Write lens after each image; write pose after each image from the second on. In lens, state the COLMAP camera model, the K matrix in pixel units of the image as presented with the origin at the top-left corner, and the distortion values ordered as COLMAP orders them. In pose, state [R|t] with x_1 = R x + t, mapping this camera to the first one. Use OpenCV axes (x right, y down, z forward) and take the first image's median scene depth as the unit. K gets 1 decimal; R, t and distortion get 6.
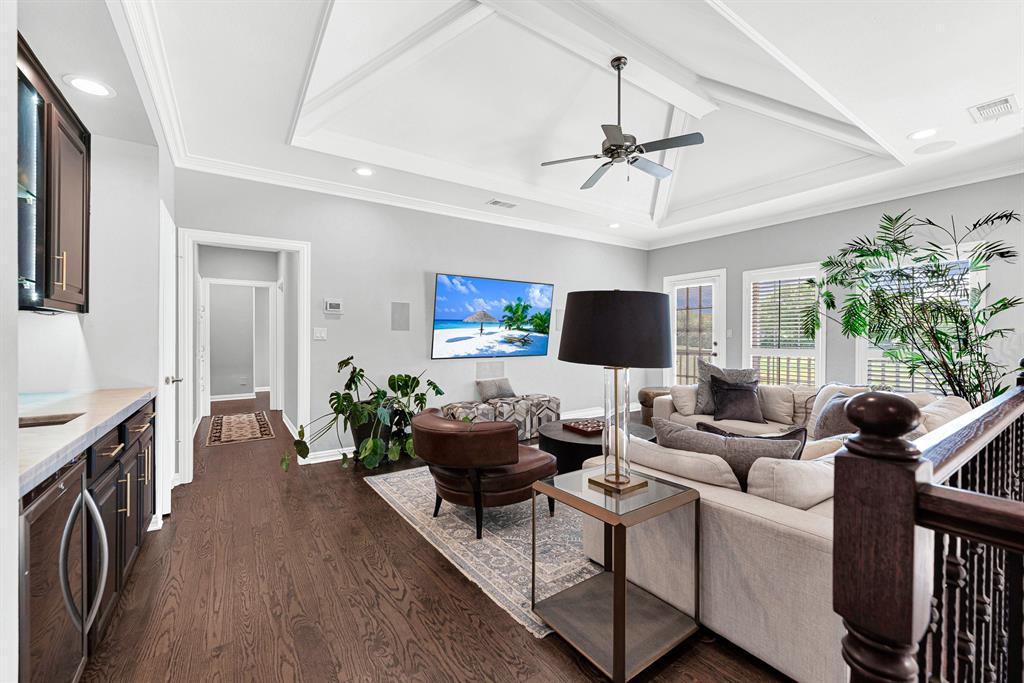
lens RADIAL K [[418.8, 0, 512.7], [0, 418.8, 340.1], [0, 0, 1]] dist [-0.000110, 0.000060]
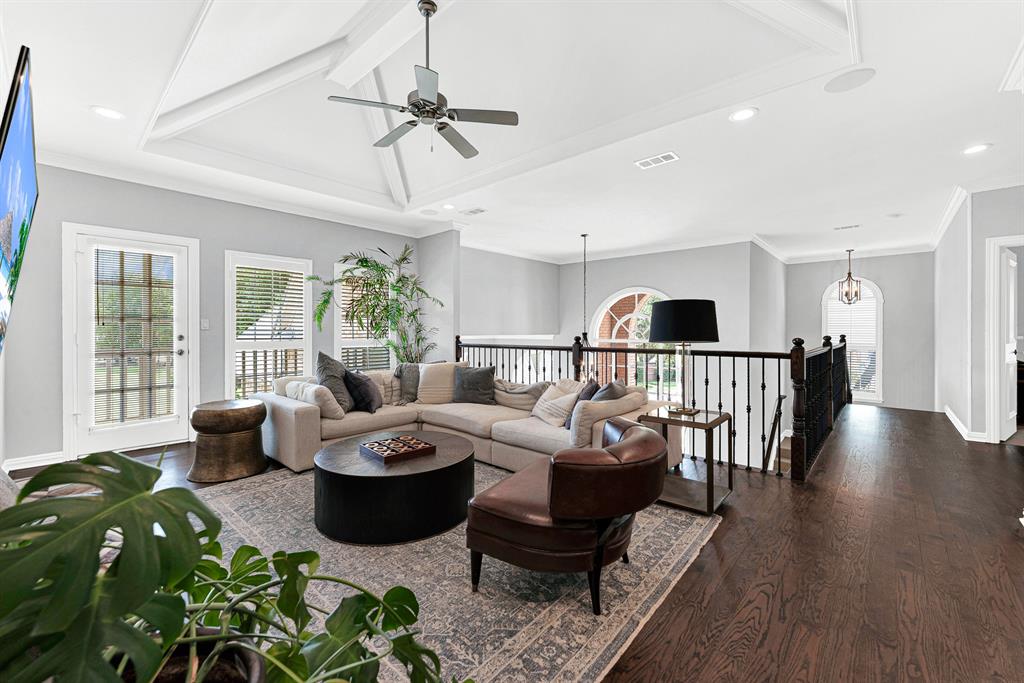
lens RADIAL K [[418.8, 0, 510.4], [0, 418.8, 334.8], [0, 0, 1]] dist [-0.000110, 0.000060]
pose [[-0.237673, -0.007742, 0.971314, -0.451093], [0.006123, 0.999936, 0.009468, 0.000031], [-0.971326, 0.008198, -0.237610, 0.757979]]
